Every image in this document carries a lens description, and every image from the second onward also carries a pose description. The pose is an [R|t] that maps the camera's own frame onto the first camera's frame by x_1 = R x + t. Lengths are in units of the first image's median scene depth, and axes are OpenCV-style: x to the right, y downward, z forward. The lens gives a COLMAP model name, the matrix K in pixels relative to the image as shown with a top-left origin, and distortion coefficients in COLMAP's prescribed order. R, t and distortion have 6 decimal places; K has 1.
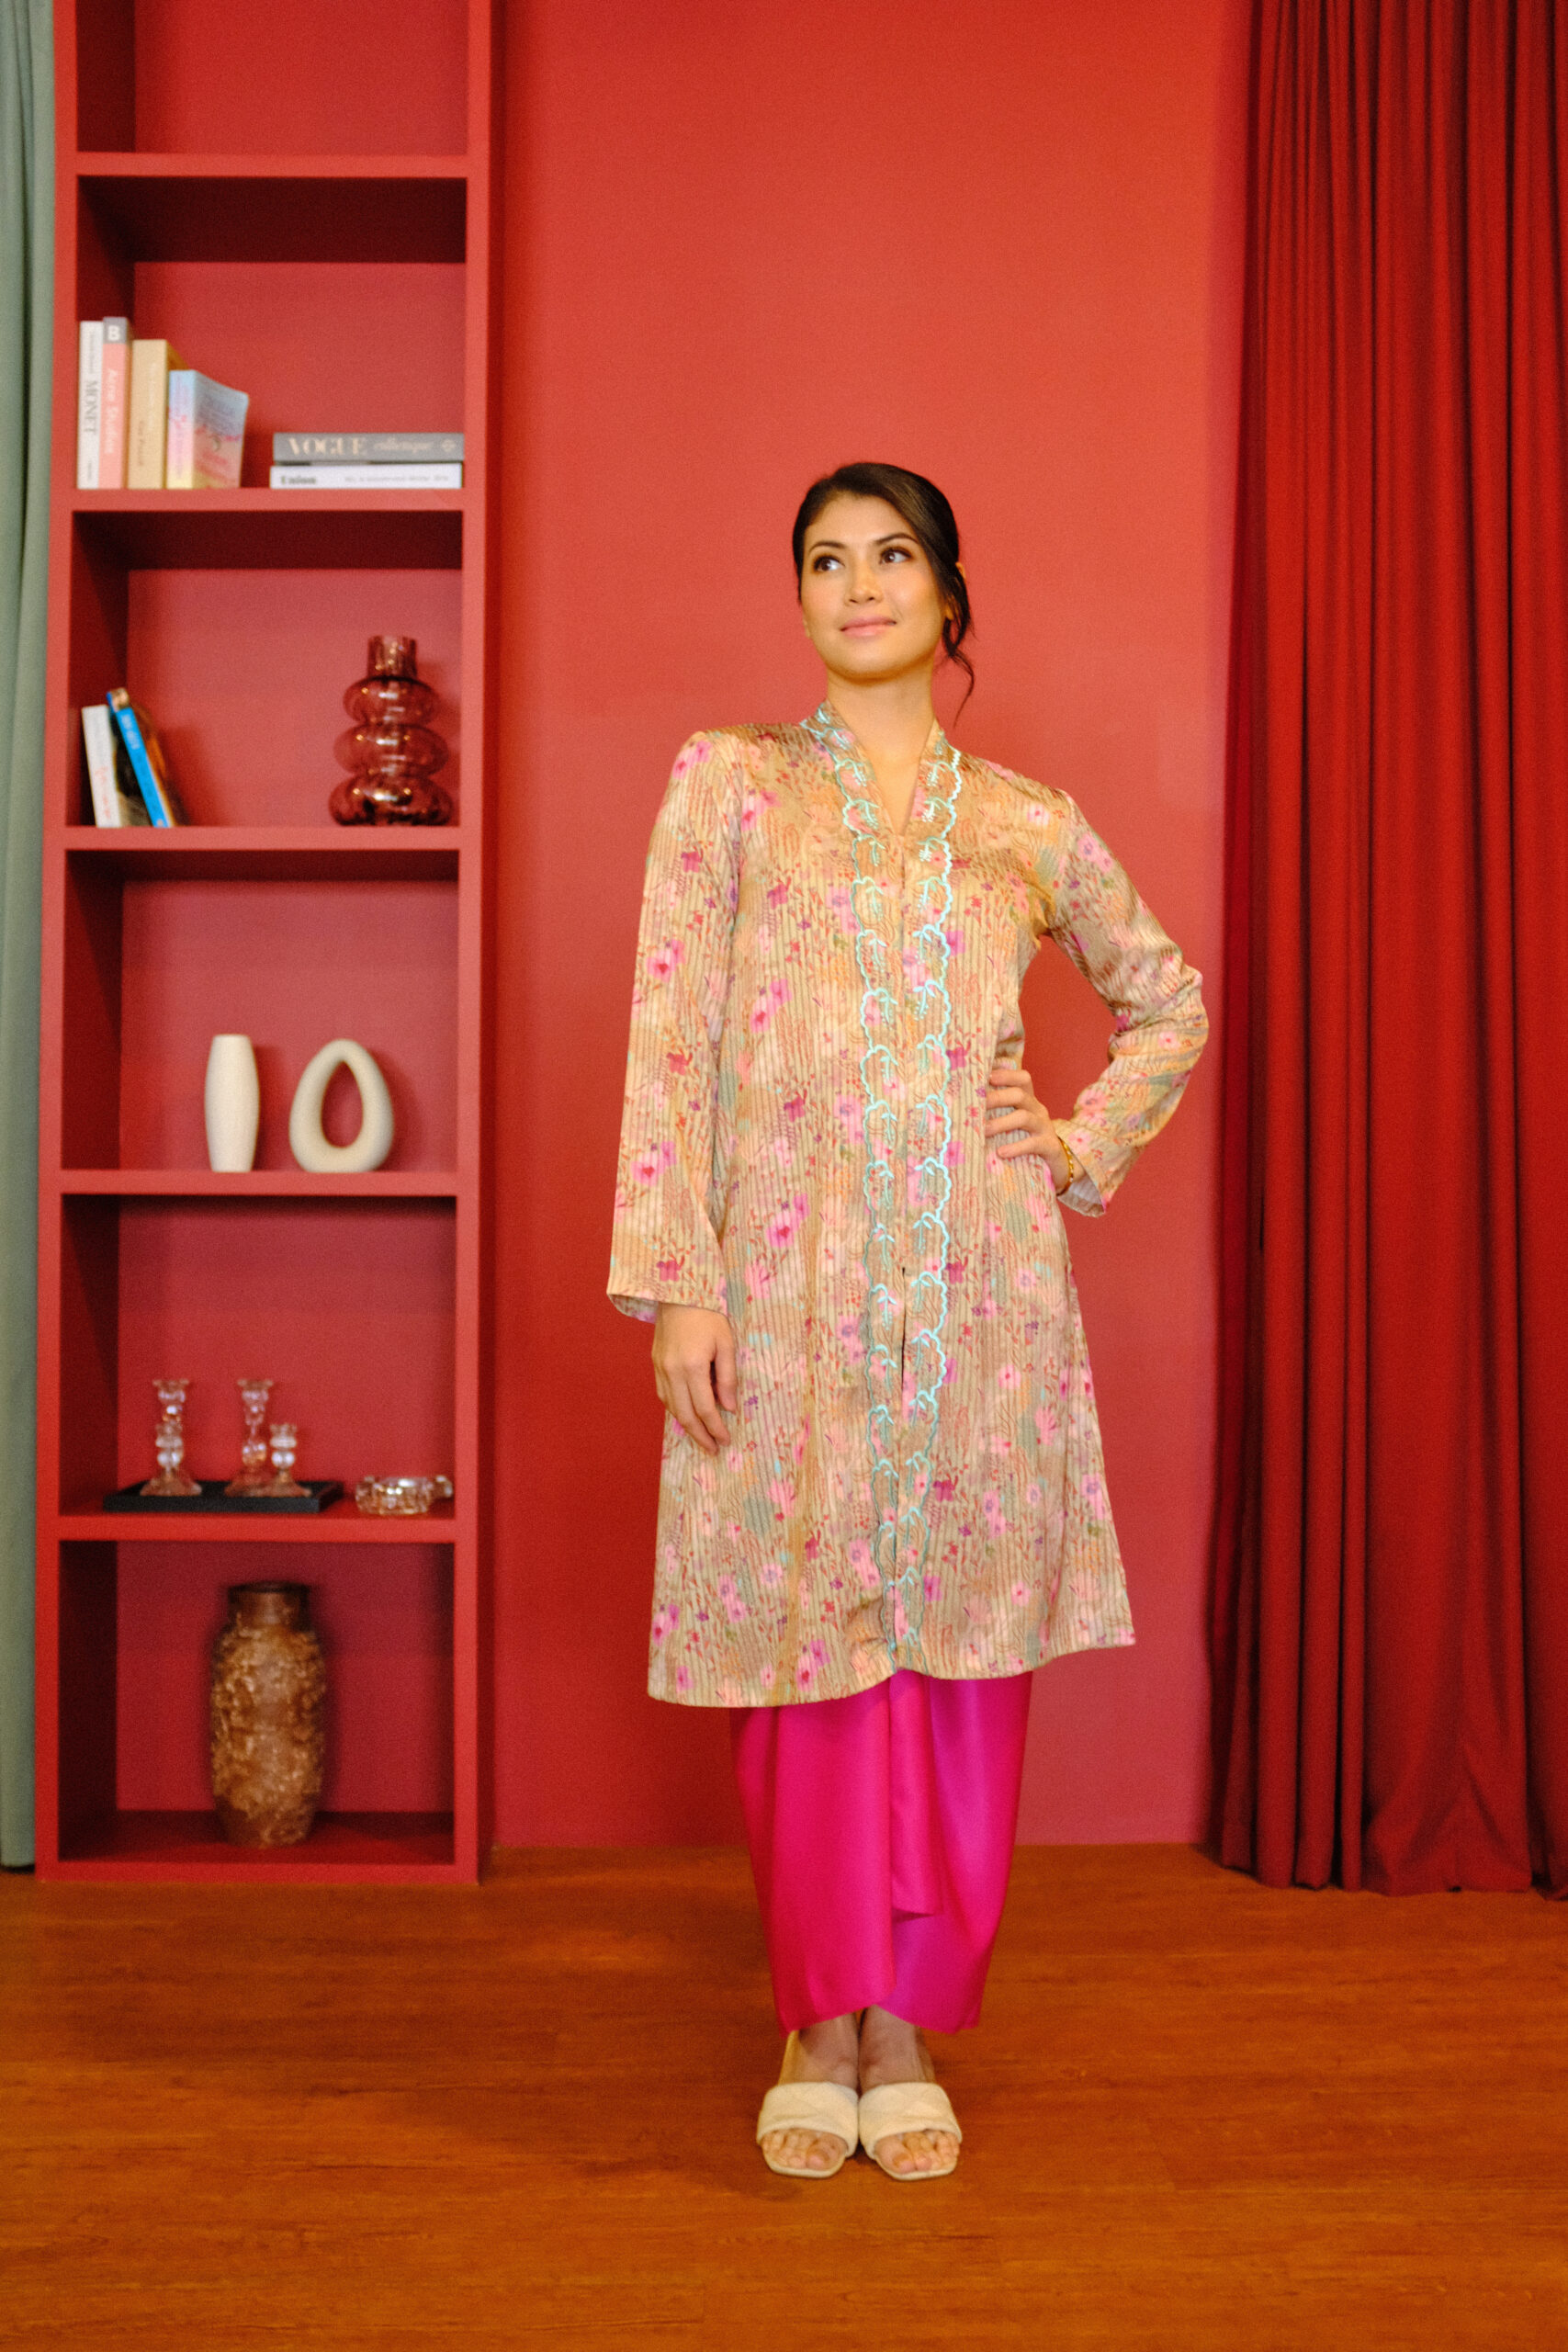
lens RADIAL K [[2331.1, 0, 784.0], [0, 2331.1, 1176.0], [0, 0, 1]] dist [-0.164263, 0.276805]
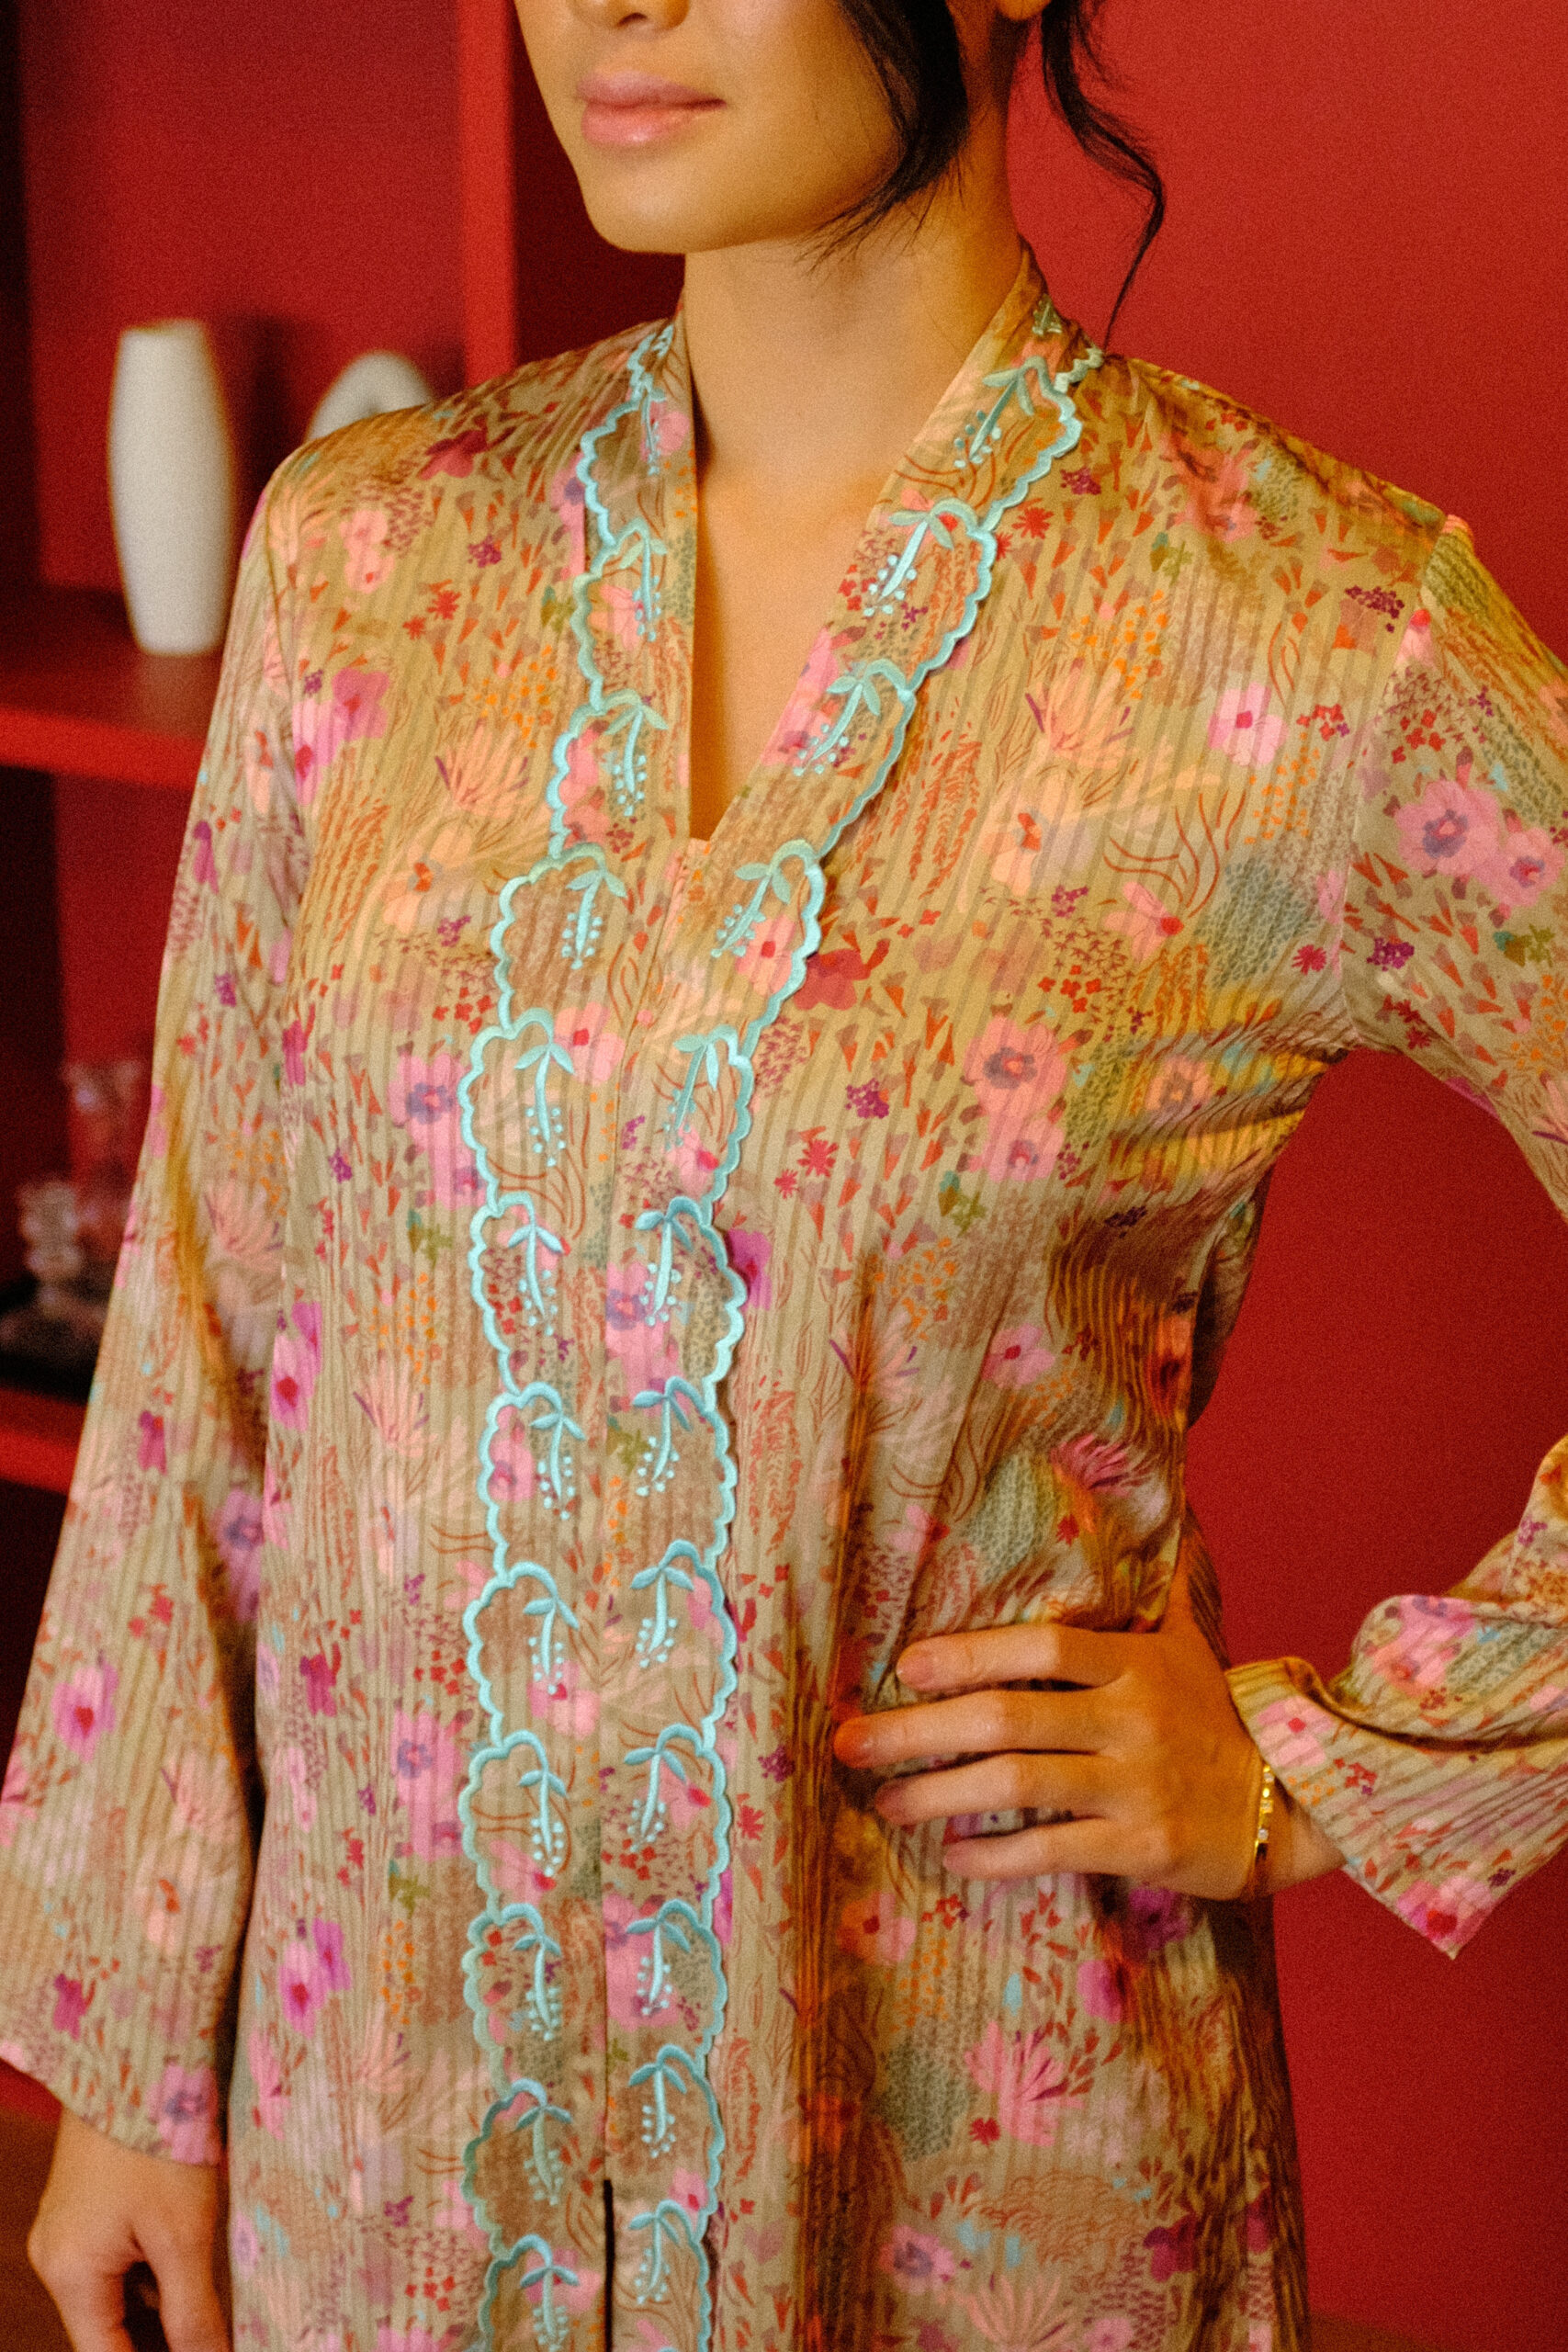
lens RADIAL K [[2331.1, 0, 784.0], [0, 2331.1, 1176.0], [0, 0, 1]] dist [-0.164263, 0.276805]
pose [[0.840727, 0.140613, -0.522883, 0.201886], [0.037653, 0.948171, 0.315521, -0.180335], [0.540149, -0.284955, 0.791858, 0.675600]]
